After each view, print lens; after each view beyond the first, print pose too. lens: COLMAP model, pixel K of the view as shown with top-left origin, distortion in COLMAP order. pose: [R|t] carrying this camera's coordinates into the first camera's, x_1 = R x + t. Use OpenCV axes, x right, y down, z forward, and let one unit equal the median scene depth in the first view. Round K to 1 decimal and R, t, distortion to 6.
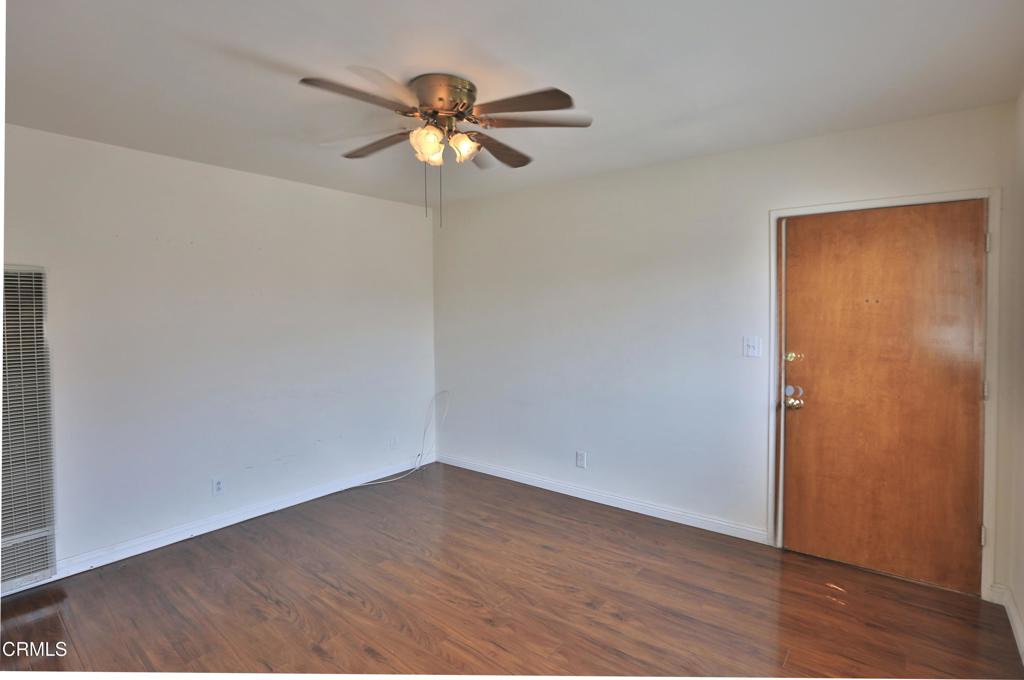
lens RADIAL K [[523.2, 0, 512.2], [0, 523.2, 337.3], [0, 0, 1]] dist [-0.003487, -0.000193]
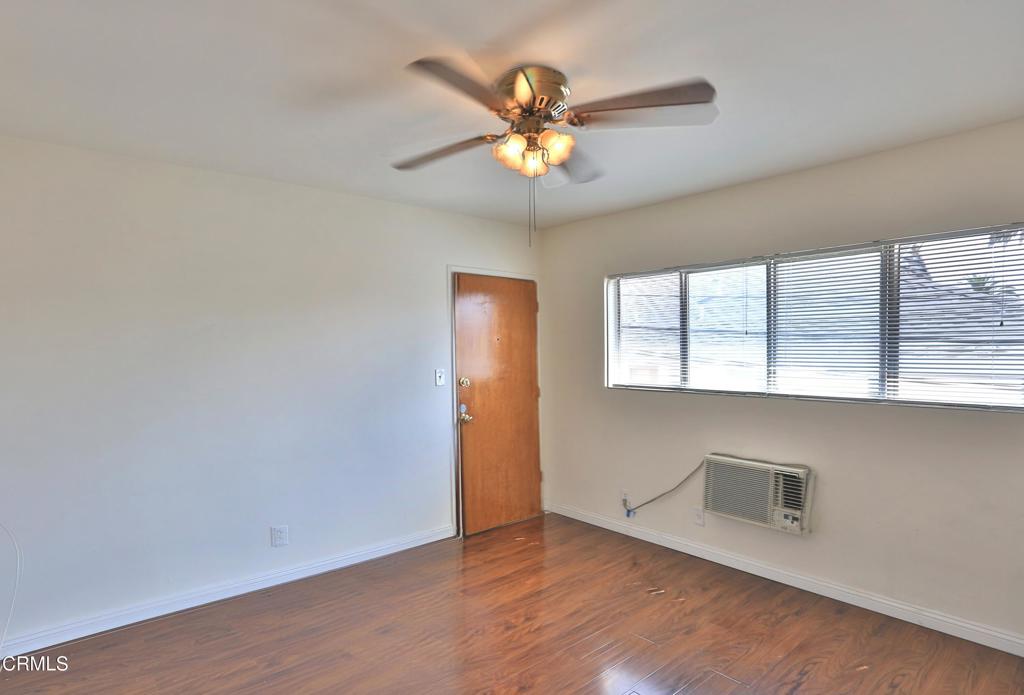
lens RADIAL K [[539.0, 0, 512.7], [0, 539.0, 349.6], [0, 0, 1]] dist [-0.000414, 0.000439]
pose [[0.167191, 0.016995, 0.985778, -0.781195], [0.053232, 0.998237, -0.026238, -0.000333], [-0.984486, 0.056862, 0.165991, 0.690501]]
